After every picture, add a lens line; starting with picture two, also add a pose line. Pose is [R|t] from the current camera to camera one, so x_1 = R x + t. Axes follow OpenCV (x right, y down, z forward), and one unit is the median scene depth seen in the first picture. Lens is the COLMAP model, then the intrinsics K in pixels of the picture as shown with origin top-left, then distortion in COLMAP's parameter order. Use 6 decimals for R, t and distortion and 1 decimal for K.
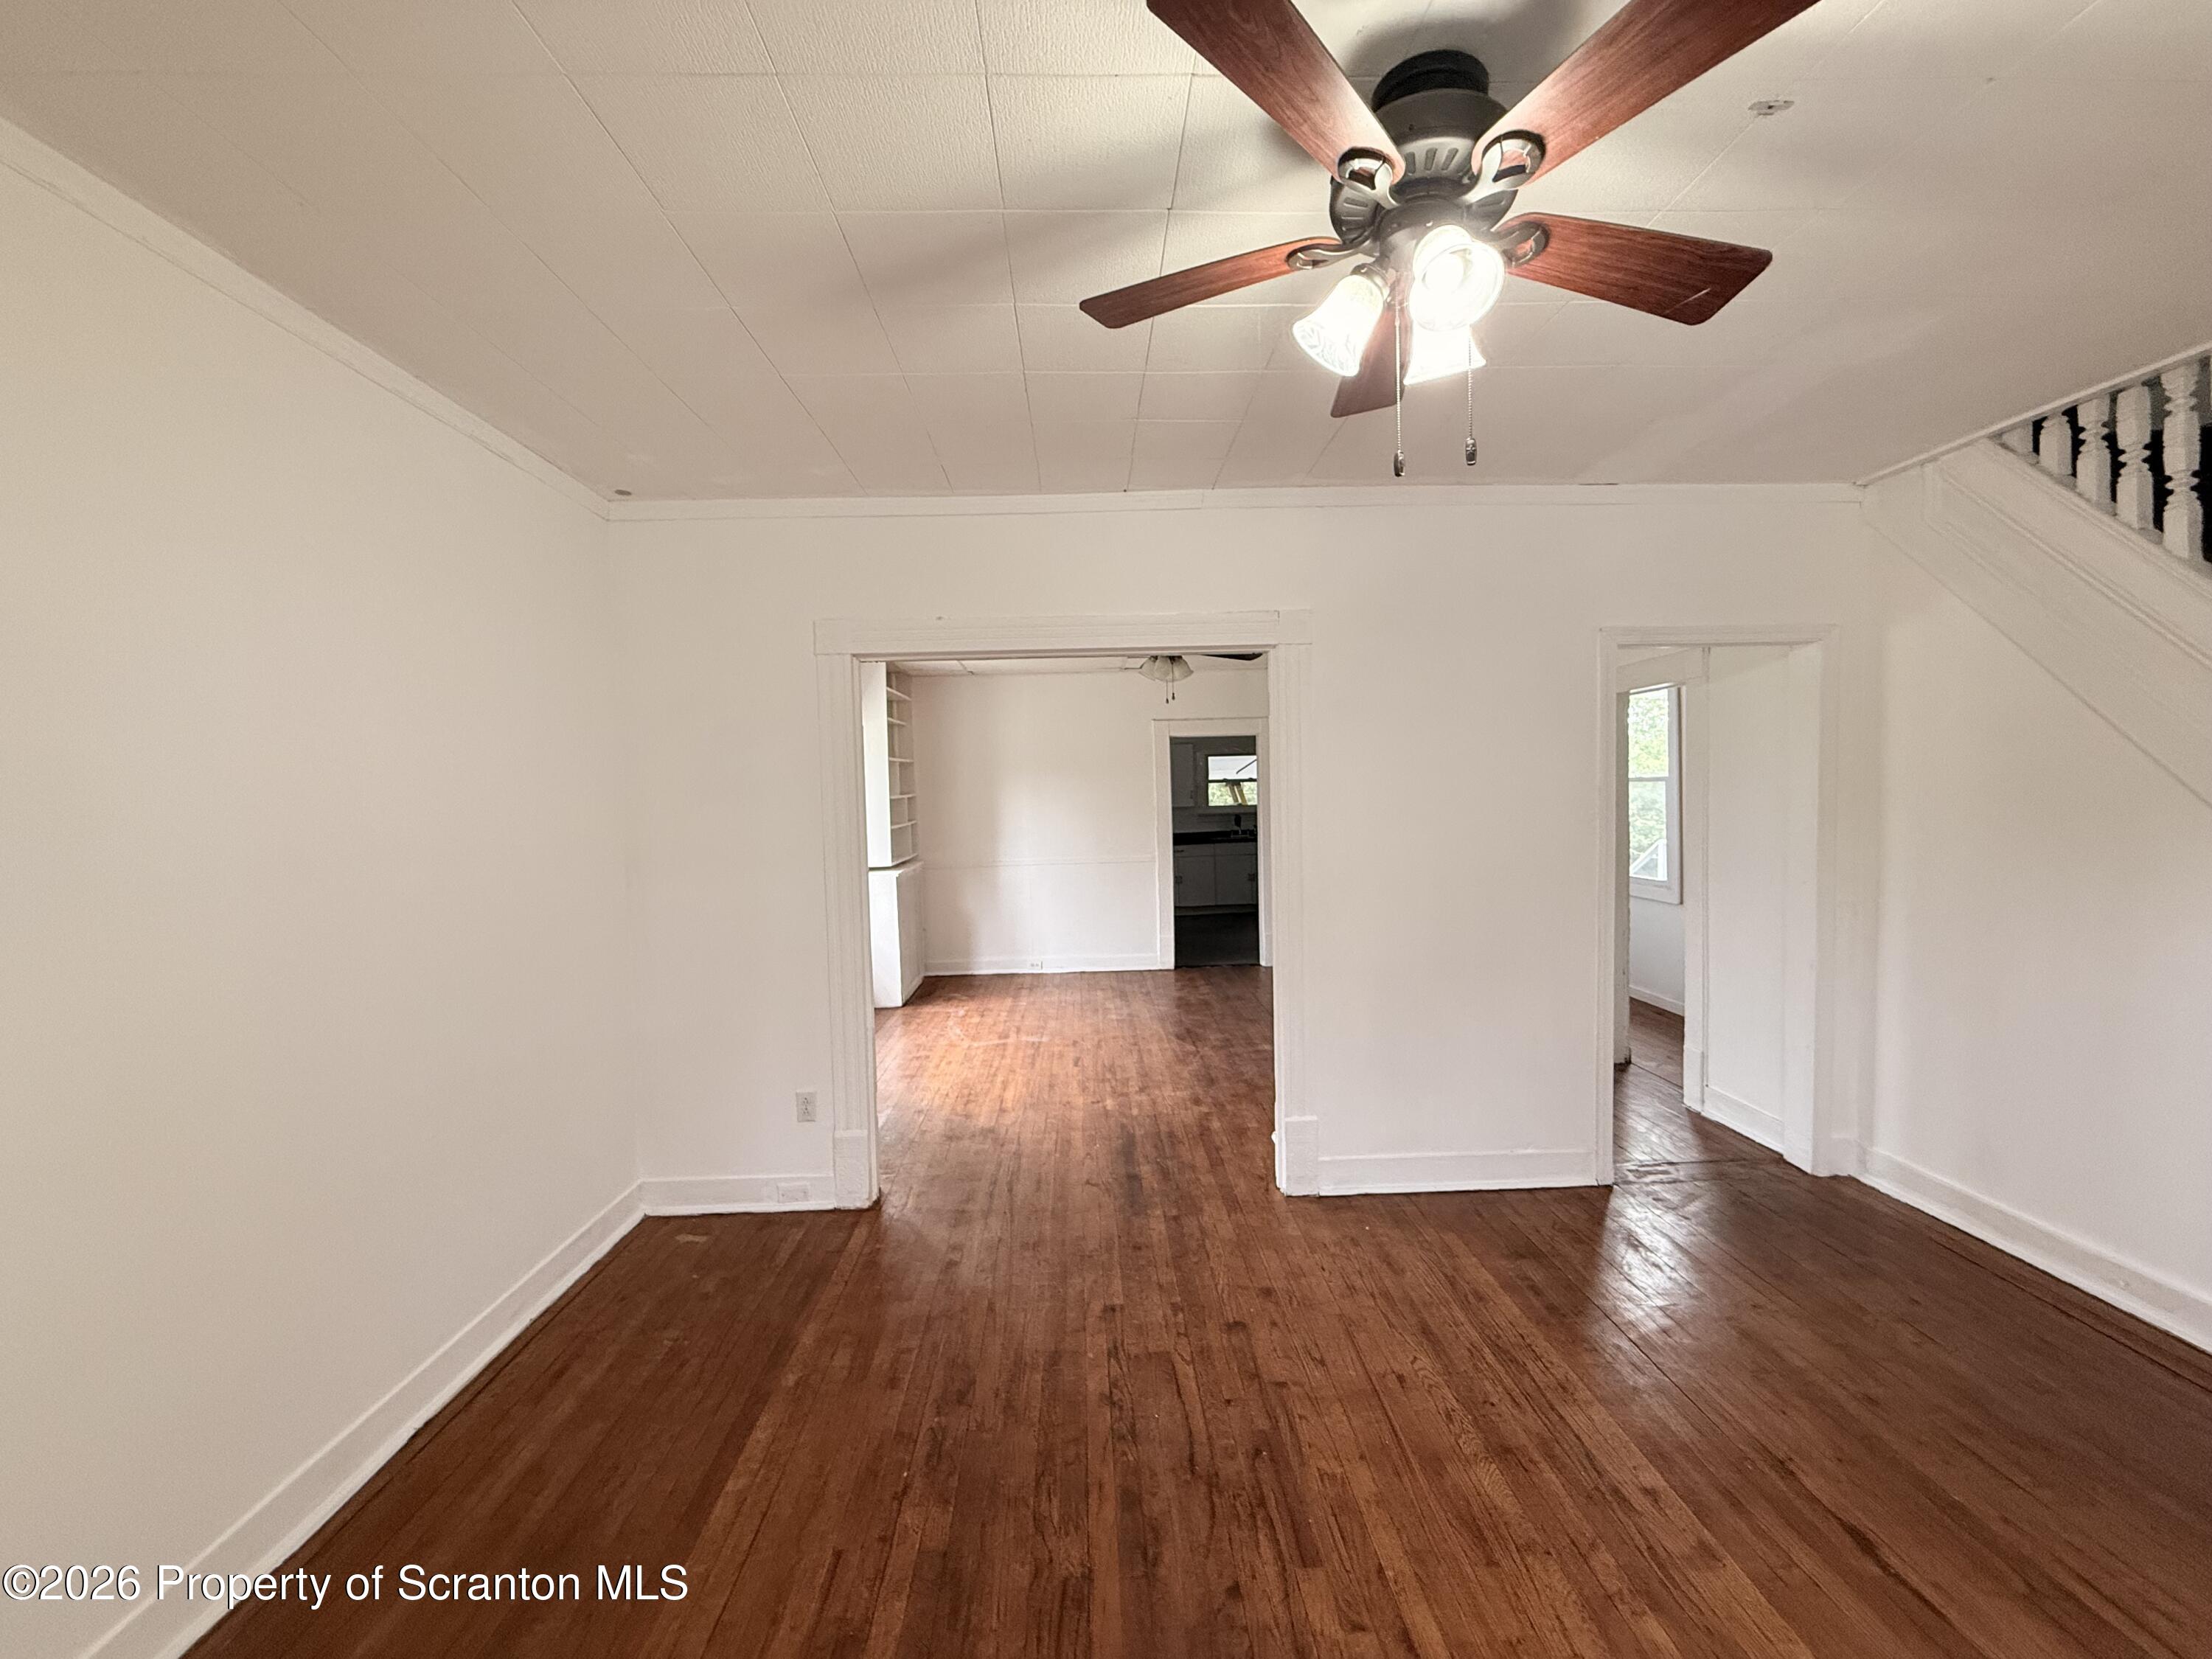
lens RADIAL K [[873.7, 0, 1106.0], [0, 873.7, 829.5], [0, 0, 1]] dist [-0.001328, -0.000091]
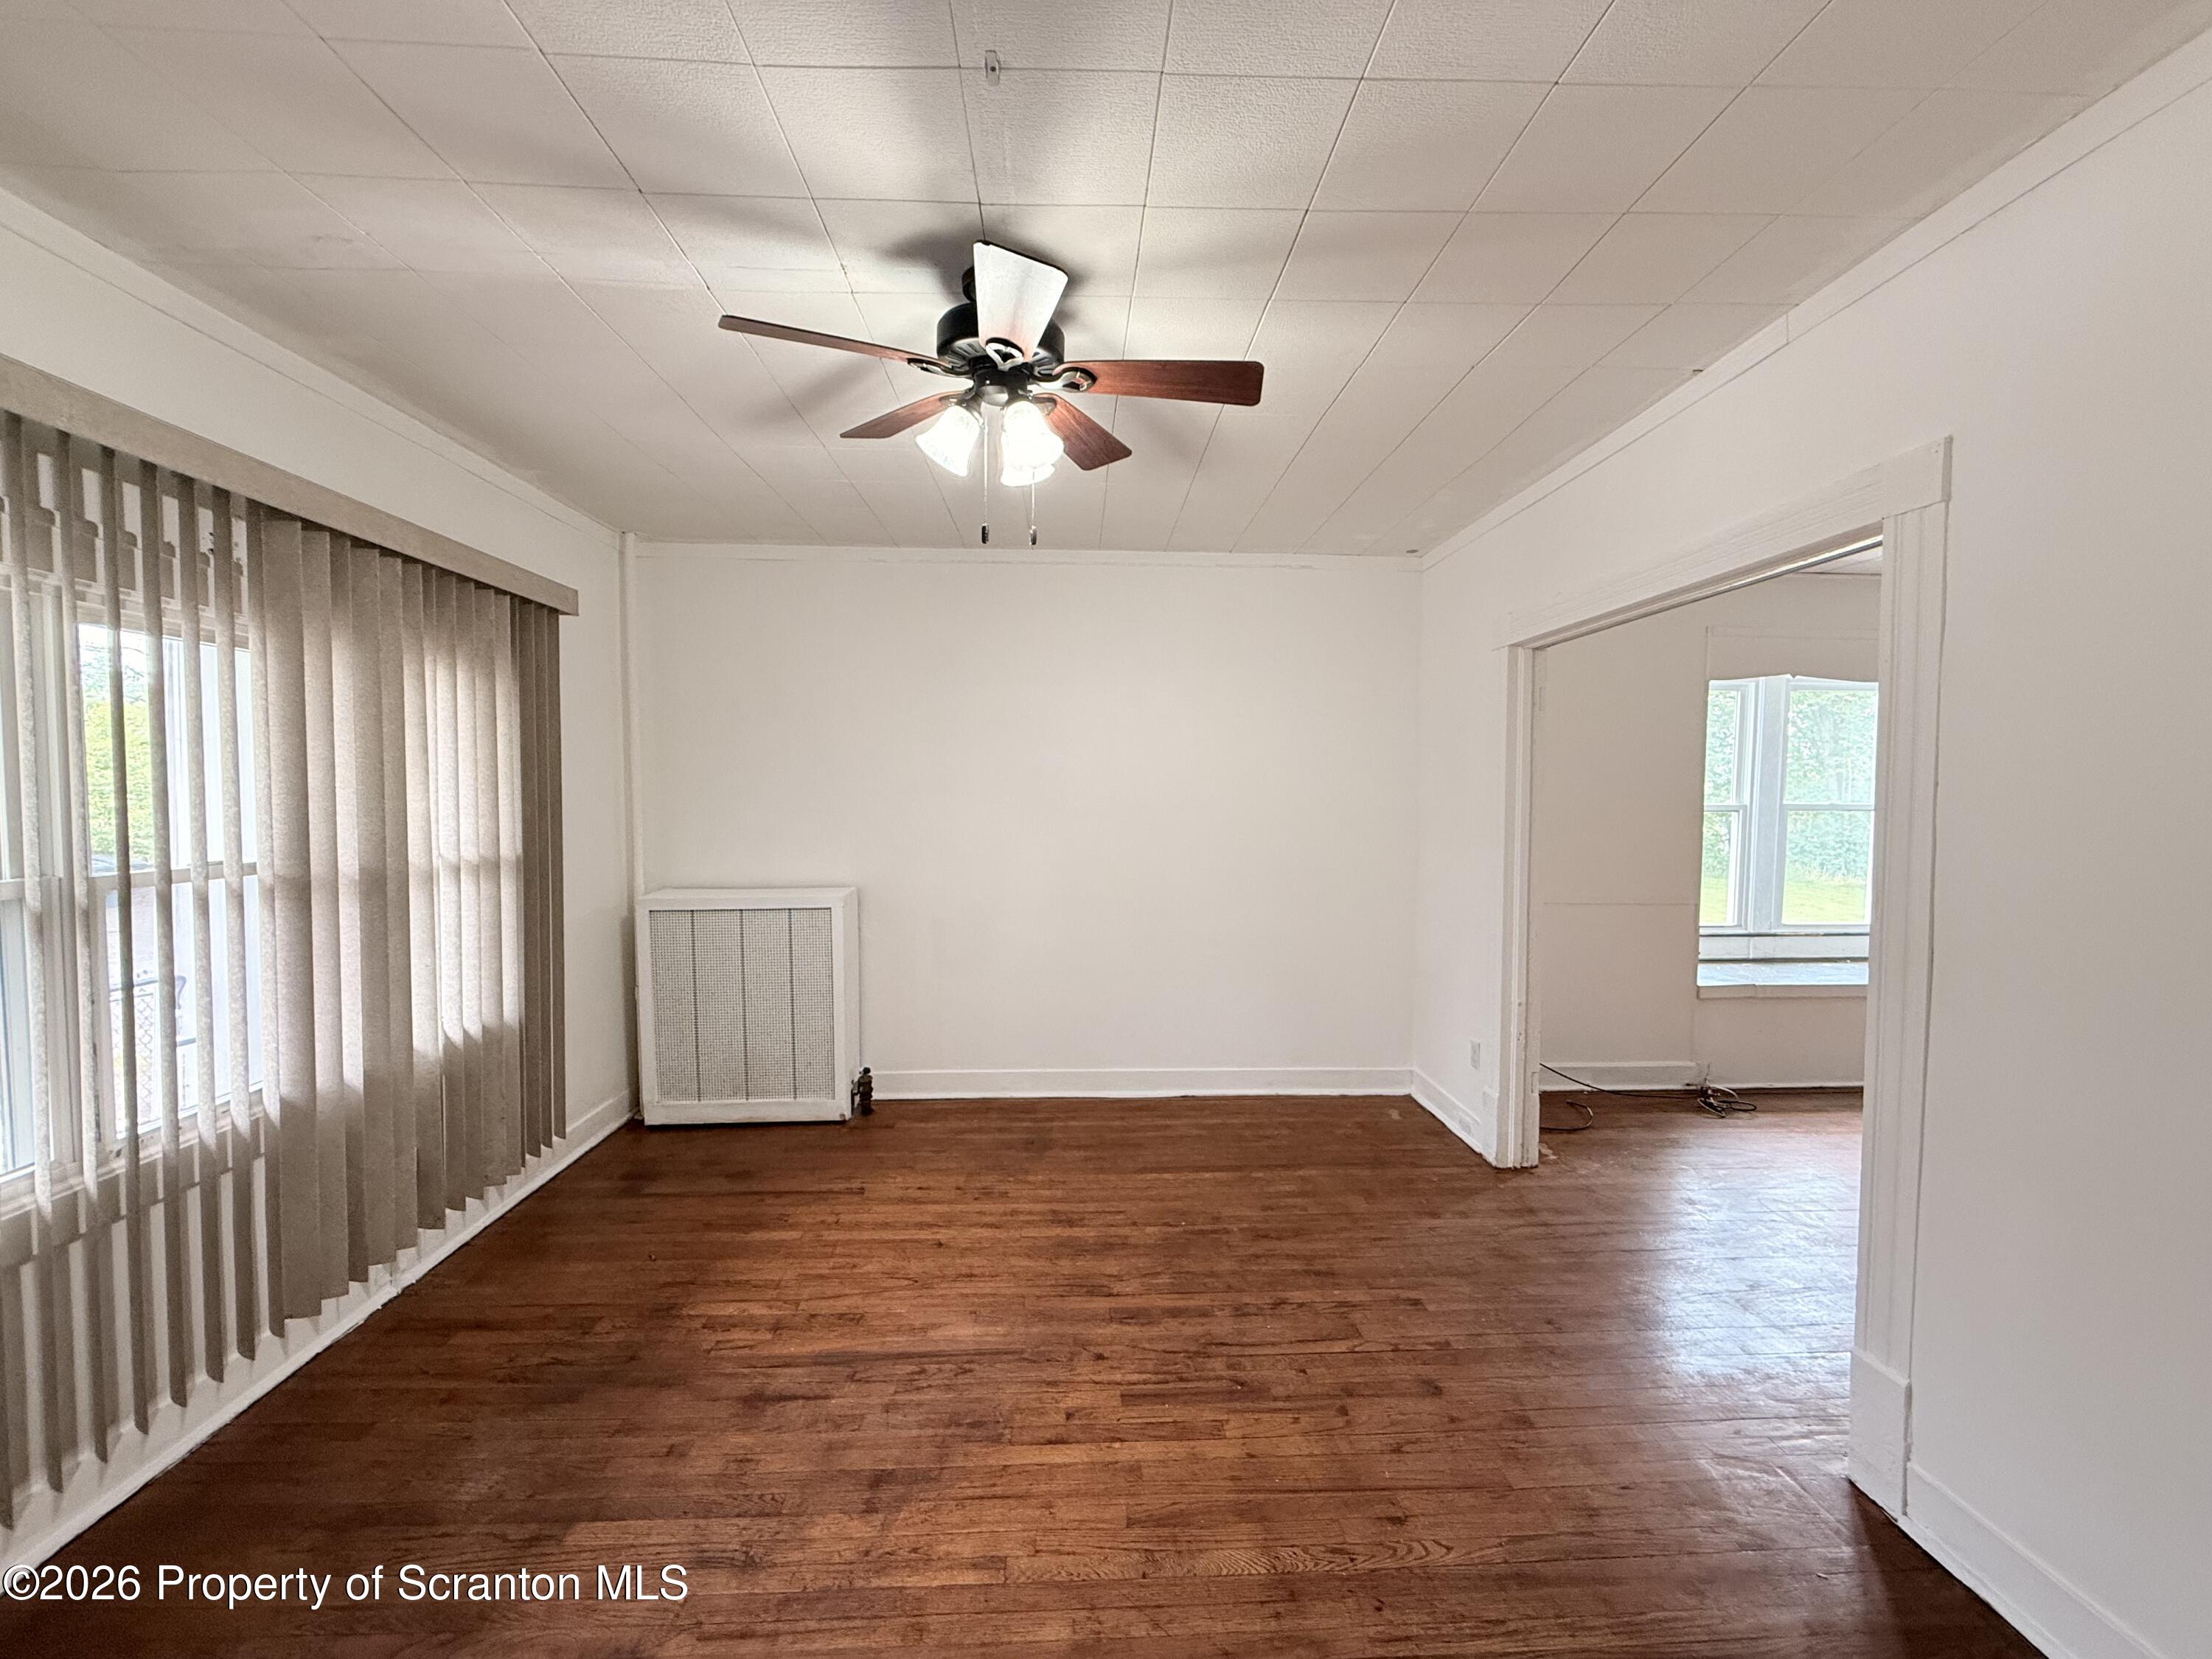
lens RADIAL K [[873.7, 0, 1106.0], [0, 873.7, 829.5], [0, 0, 1]] dist [-0.001328, -0.000091]
pose [[0.021349, 0.066813, -0.997537, 1.155138], [-0.043750, 0.996871, 0.065832, -0.040737], [0.998814, 0.042236, 0.024205, 0.738678]]
